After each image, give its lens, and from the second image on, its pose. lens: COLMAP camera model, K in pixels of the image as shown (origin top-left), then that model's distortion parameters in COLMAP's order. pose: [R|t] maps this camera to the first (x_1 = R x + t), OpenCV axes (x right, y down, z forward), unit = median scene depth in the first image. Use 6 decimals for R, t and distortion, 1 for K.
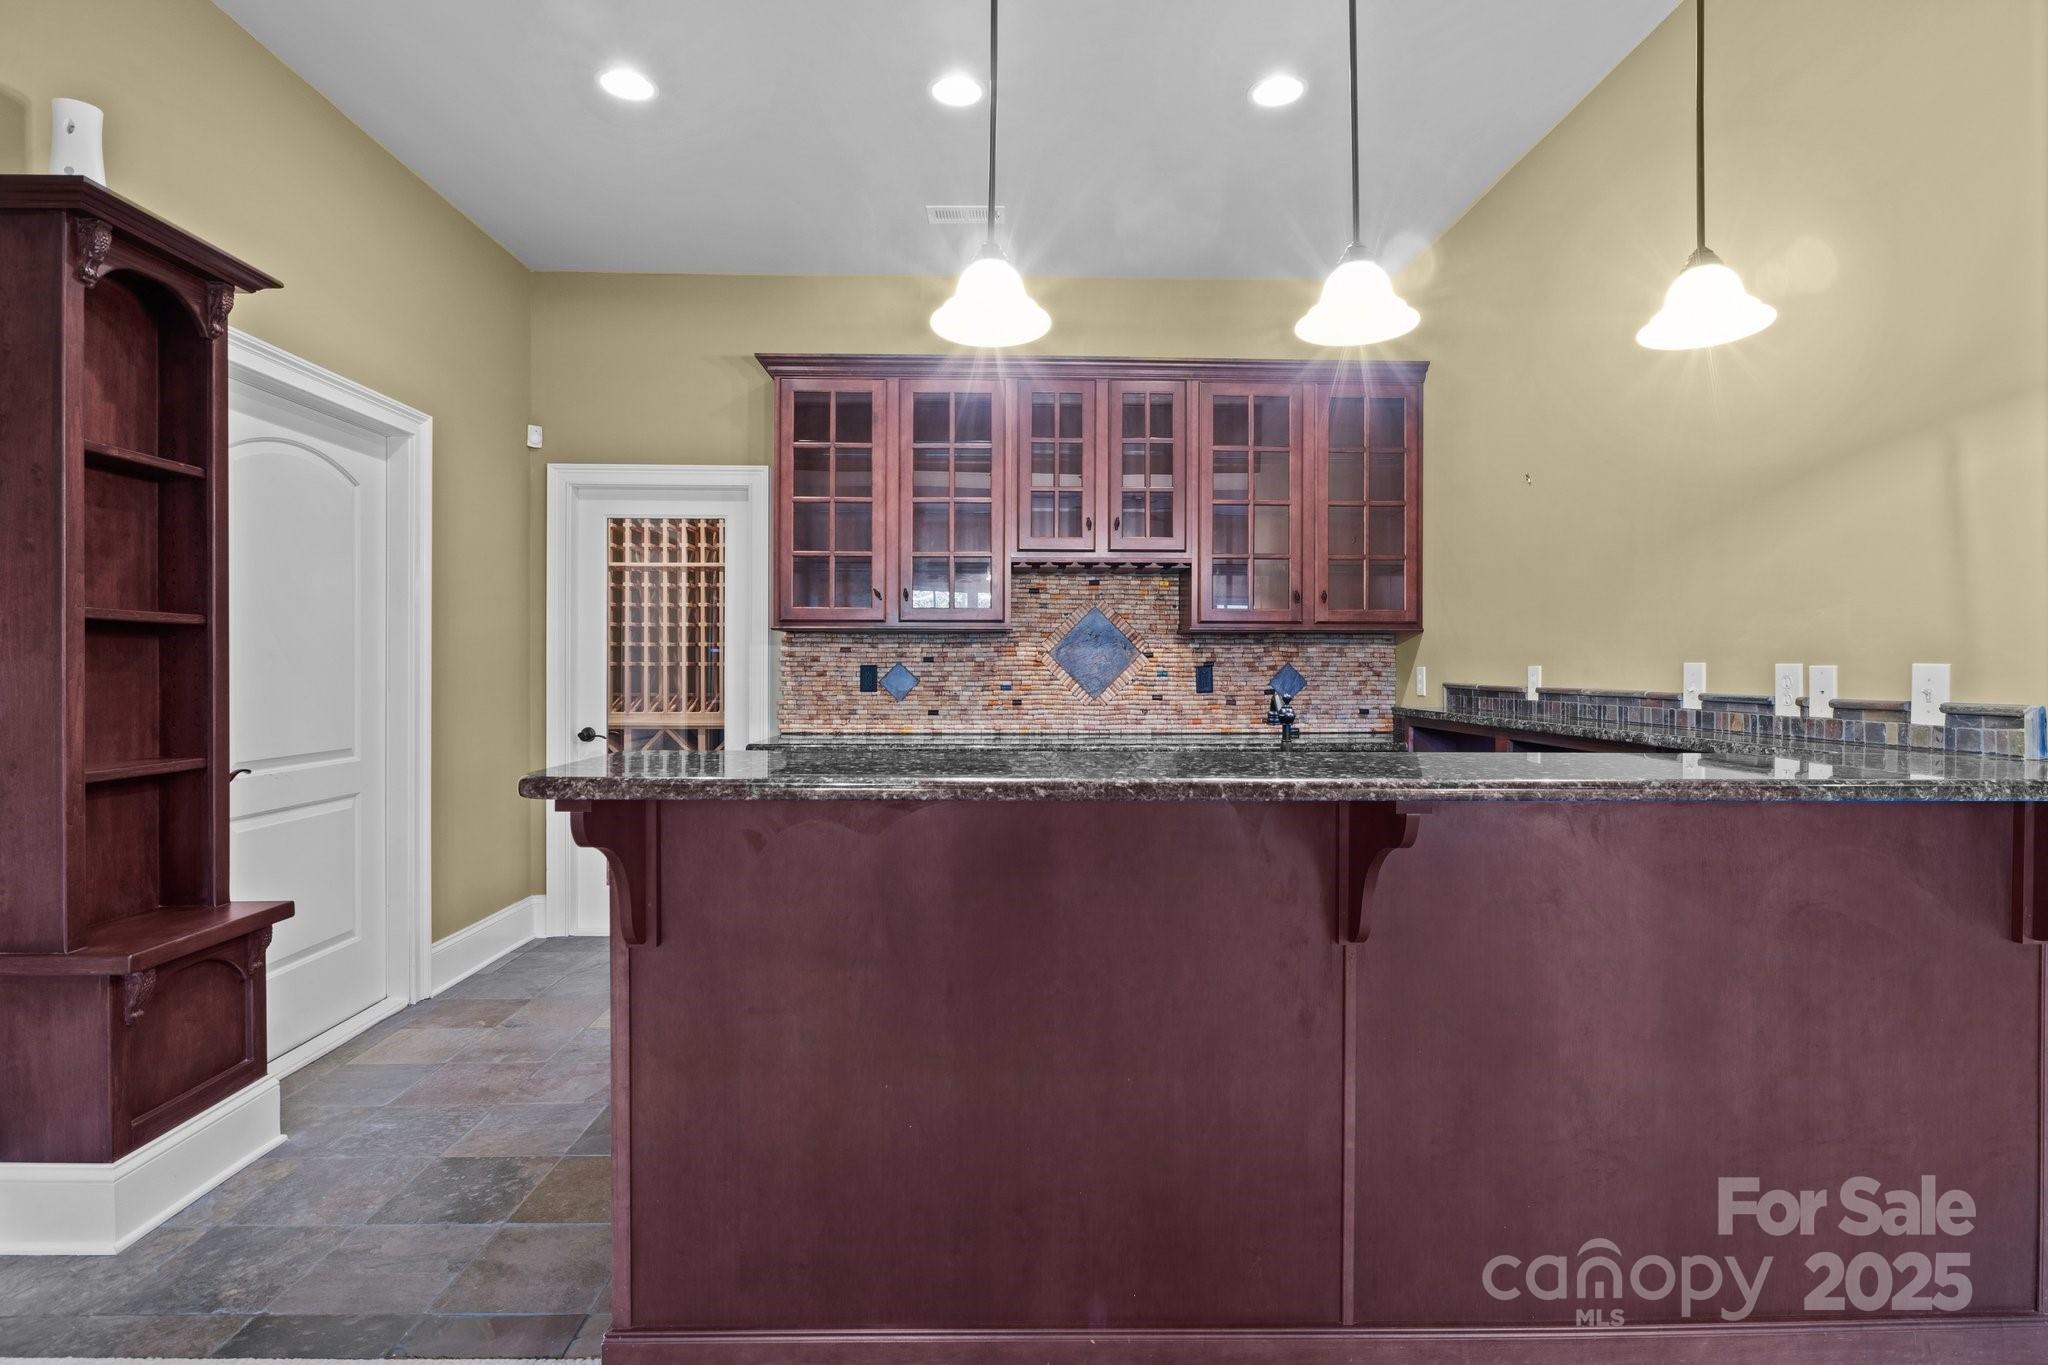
lens RADIAL K [[1029.7, 0, 1030.3], [0, 1029.7, 643.0], [0, 0, 1]] dist [-0.004631, 0.001144]
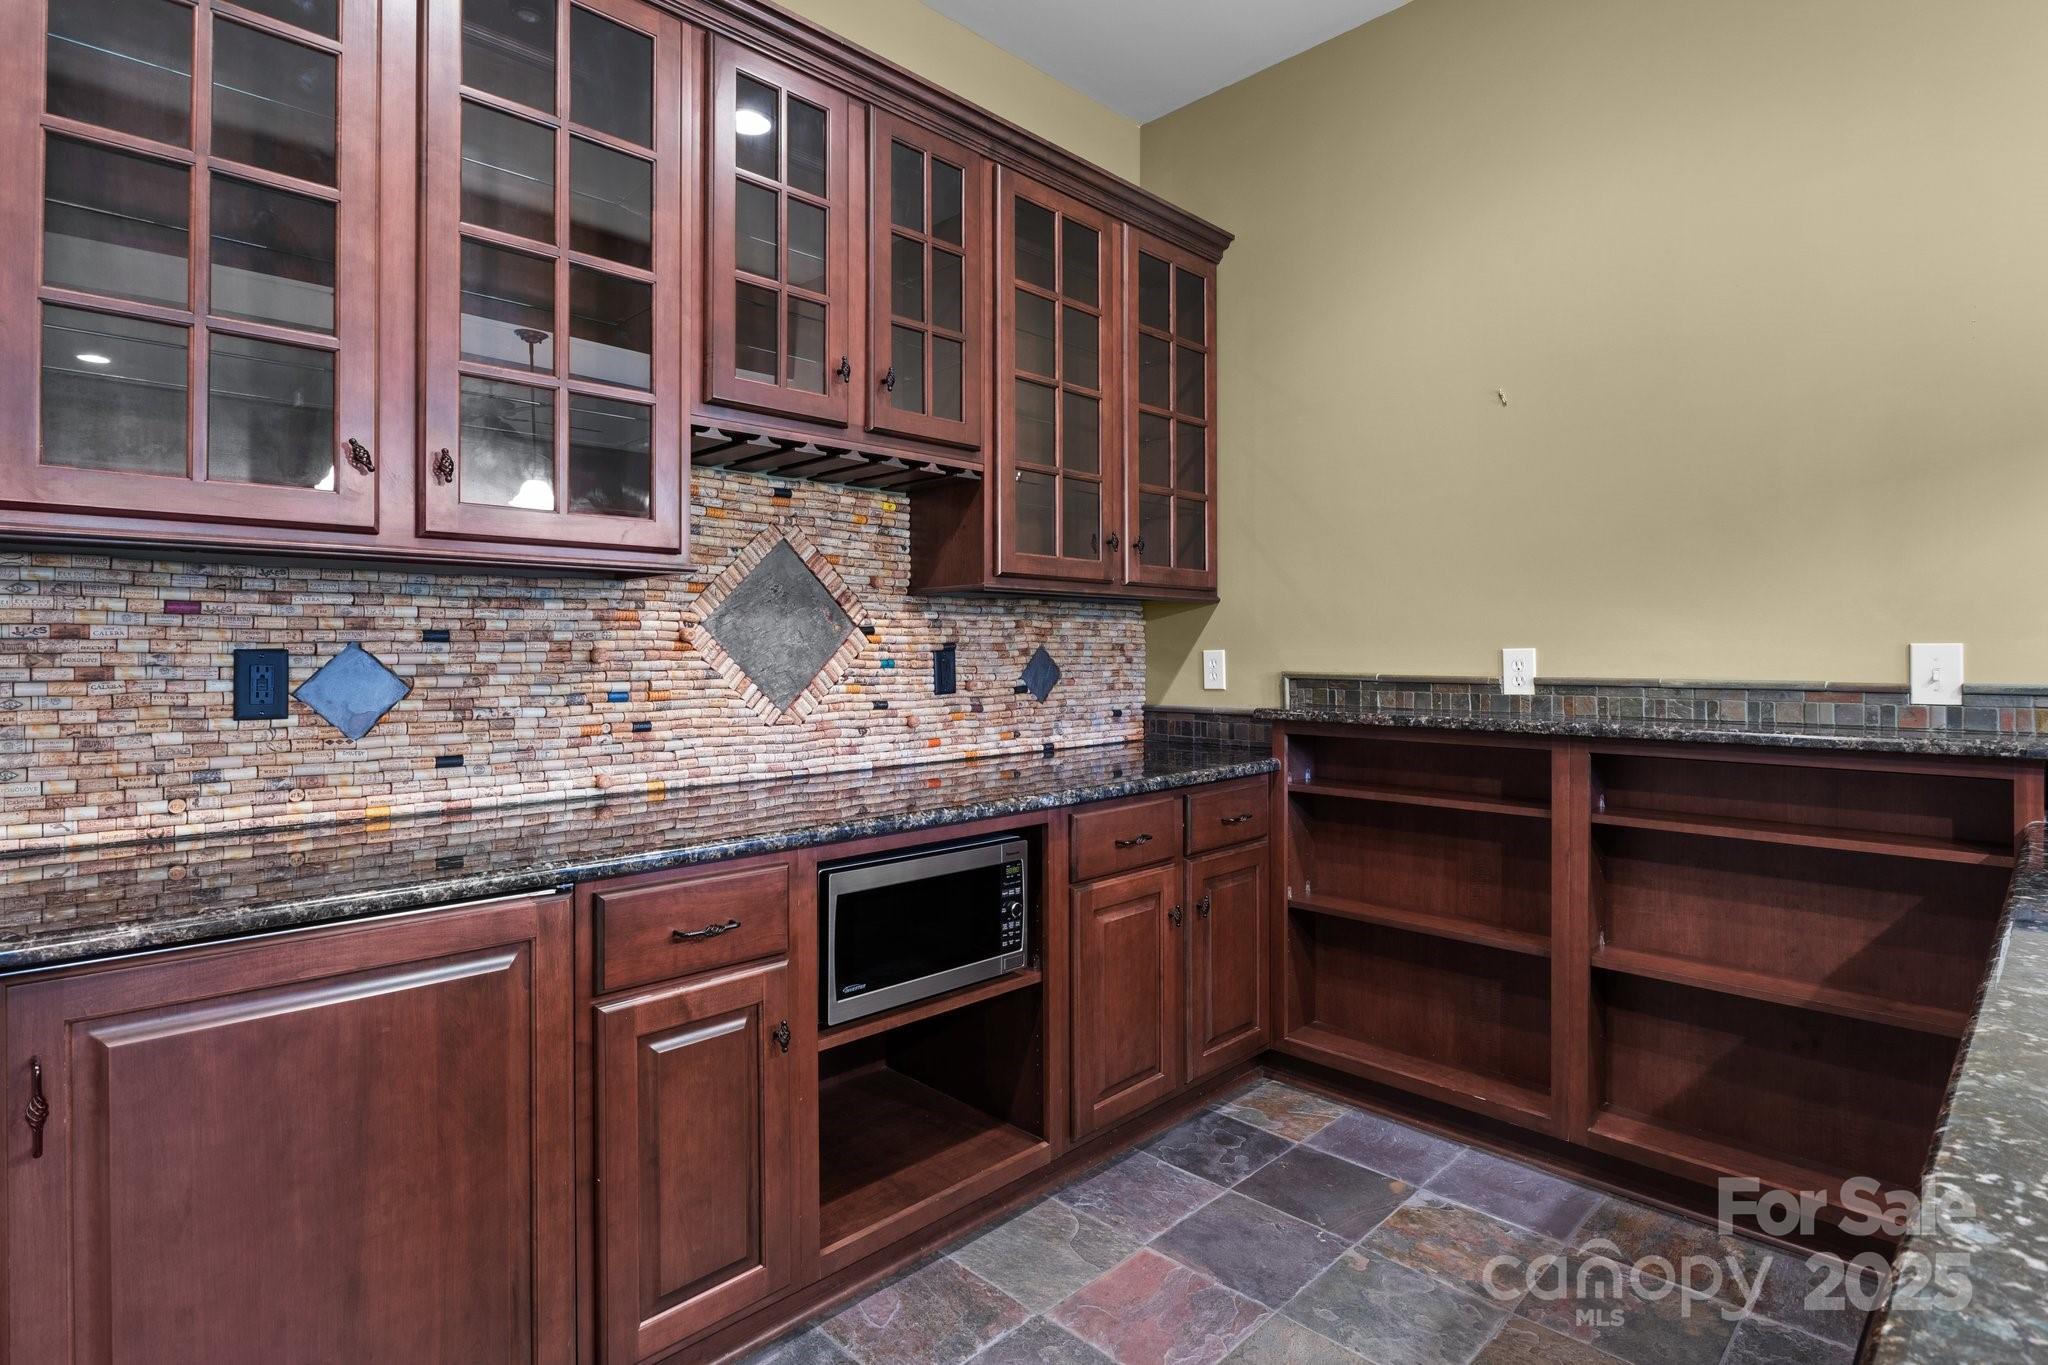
lens RADIAL K [[1029.7, 0, 1030.3], [0, 1029.7, 643.0], [0, 0, 1]] dist [-0.004631, 0.001144]
pose [[0.731254, 0.002101, 0.682102, -0.207293], [-0.012572, 0.999867, 0.010397, 0.011656], [-0.681989, -0.016178, 0.731183, 0.528134]]
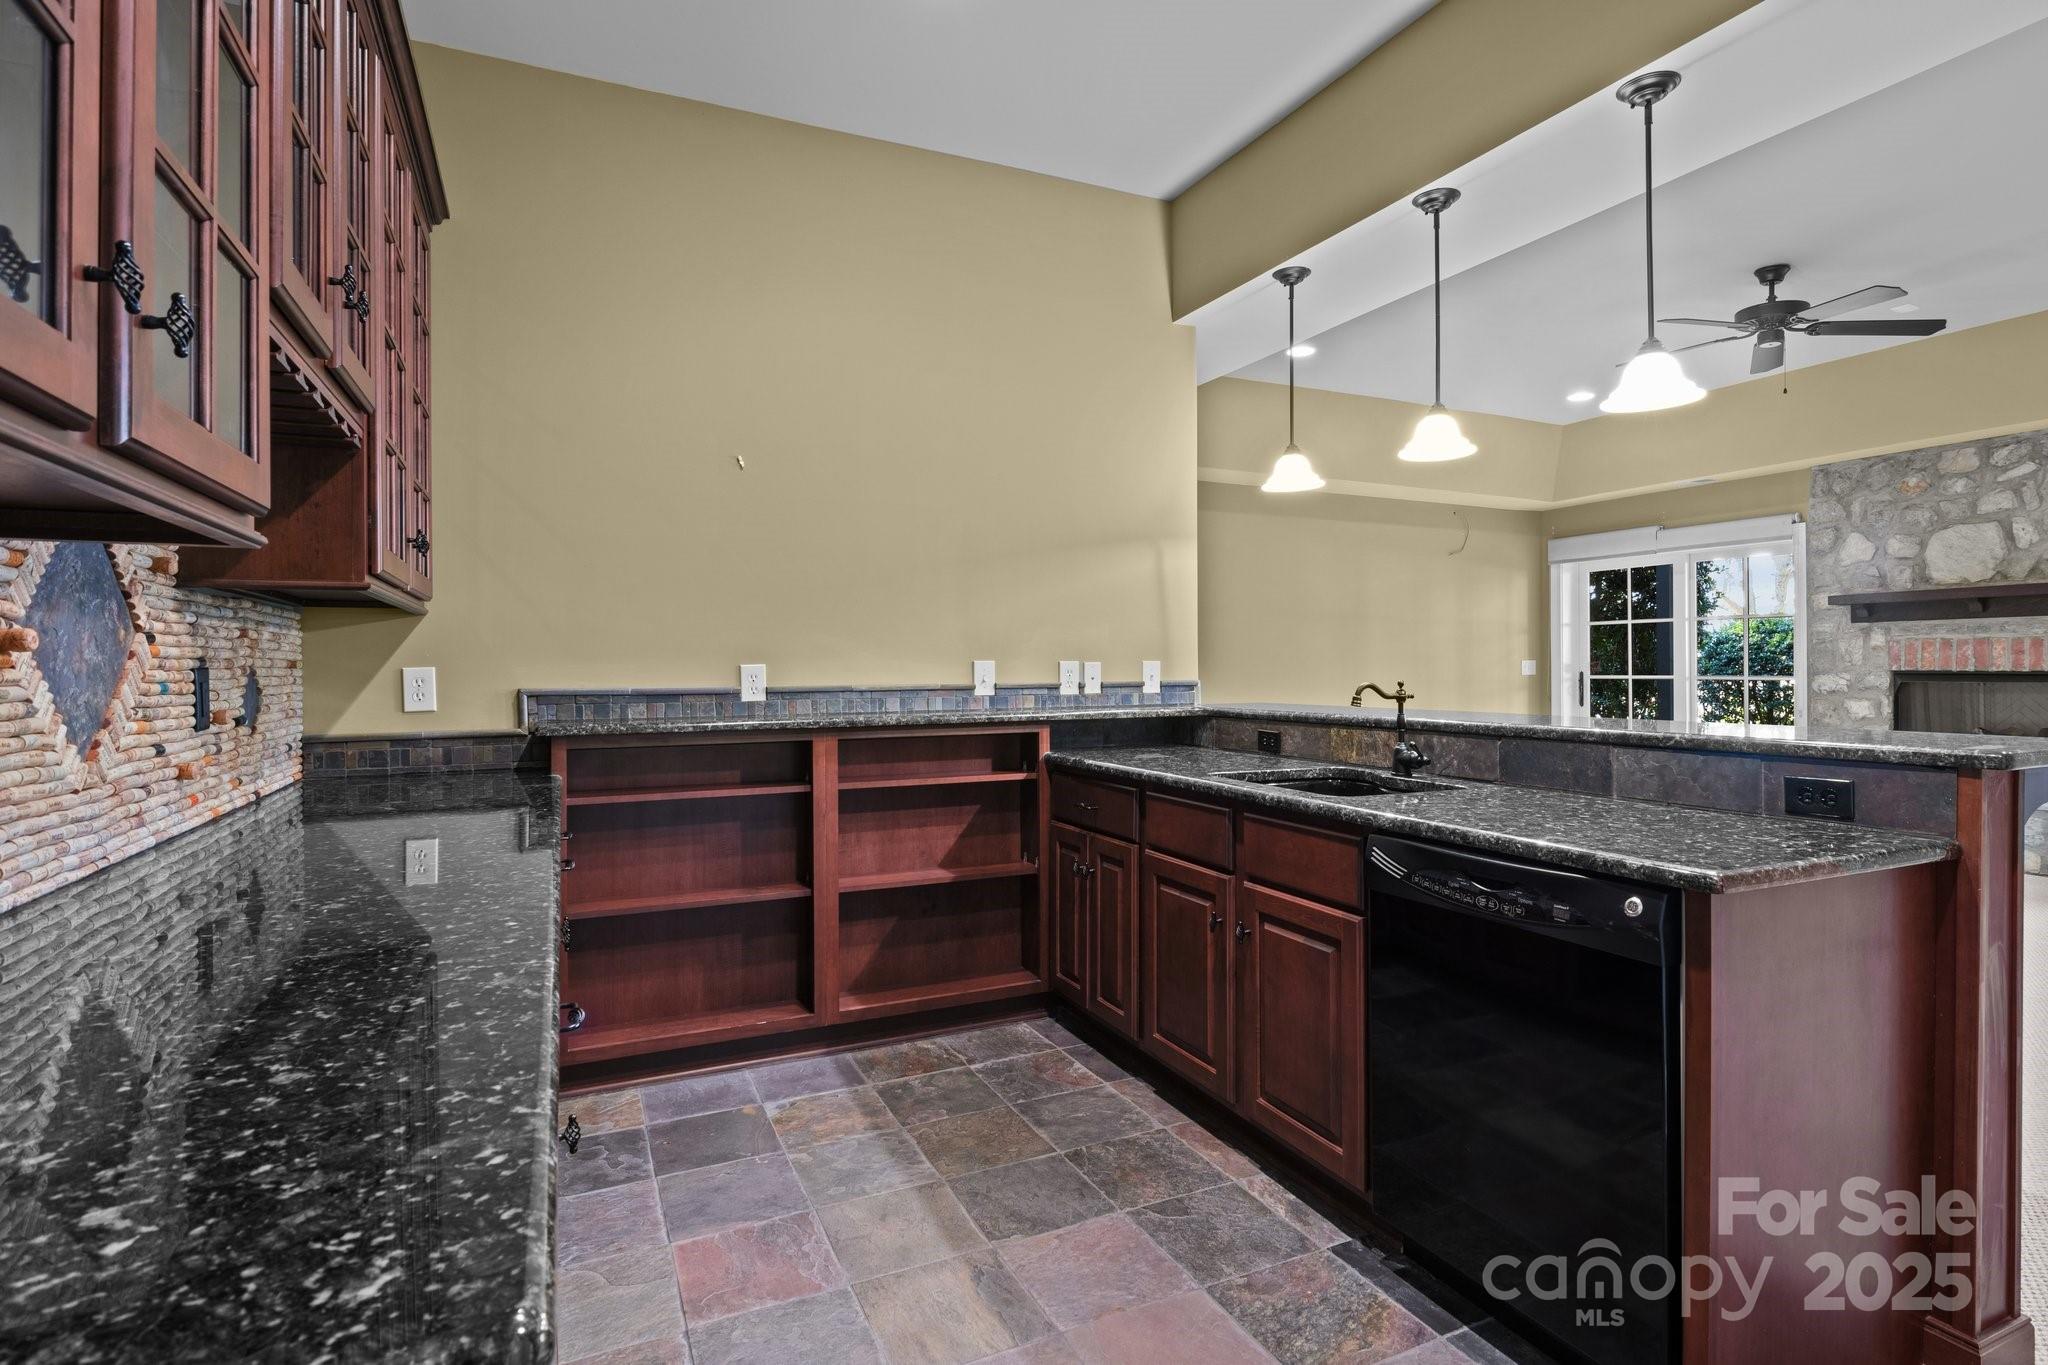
lens RADIAL K [[1029.7, 0, 1030.3], [0, 1029.7, 643.0], [0, 0, 1]] dist [-0.004631, 0.001144]
pose [[-0.388749, 0.019955, 0.921128, -0.359381], [-0.014722, 0.999503, -0.027866, 0.019127], [-0.921226, -0.024394, -0.388262, 0.854715]]
